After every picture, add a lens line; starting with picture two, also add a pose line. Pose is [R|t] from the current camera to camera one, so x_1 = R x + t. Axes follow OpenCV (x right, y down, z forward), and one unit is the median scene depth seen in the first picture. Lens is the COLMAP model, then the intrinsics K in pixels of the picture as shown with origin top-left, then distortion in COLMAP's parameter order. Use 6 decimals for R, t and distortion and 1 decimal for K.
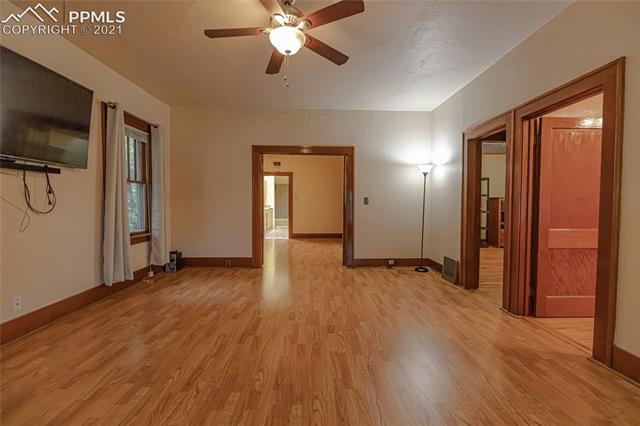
lens RADIAL K [[269.9, 0, 322.7], [0, 269.9, 210.7], [0, 0, 1]] dist [-0.009075, 0.000264]
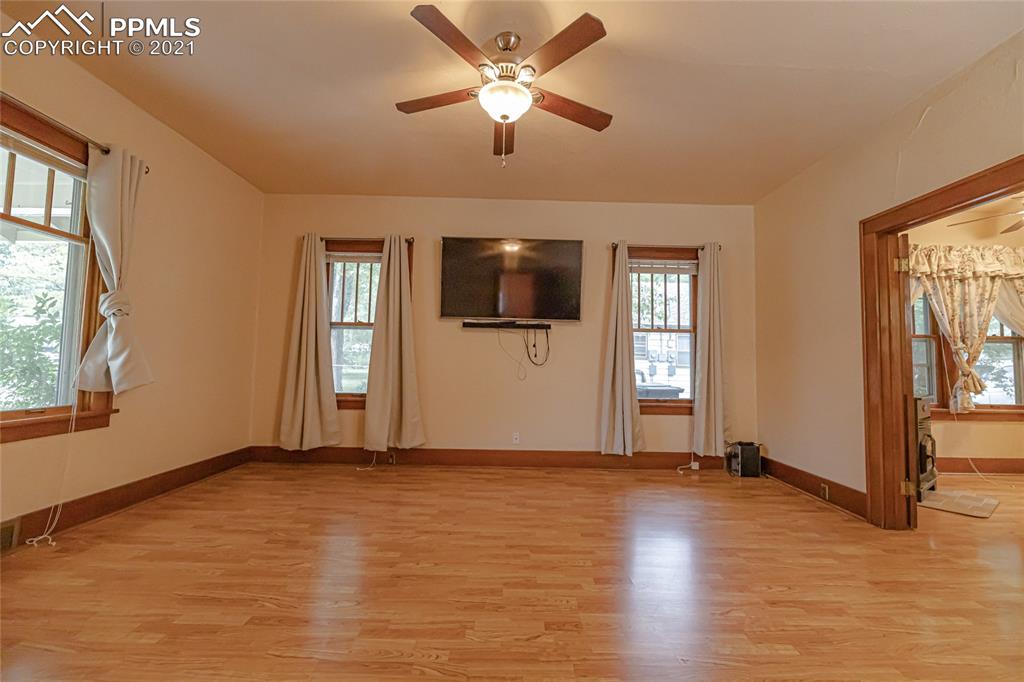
lens RADIAL K [[431.8, 0, 516.2], [0, 431.8, 340.2], [0, 0, 1]] dist [-0.009075, 0.000264]
pose [[-0.013974, -0.061703, -0.997997, 0.809492], [-0.054256, 0.996671, -0.060861, 0.021316], [0.998429, 0.053297, -0.017275, 0.966864]]
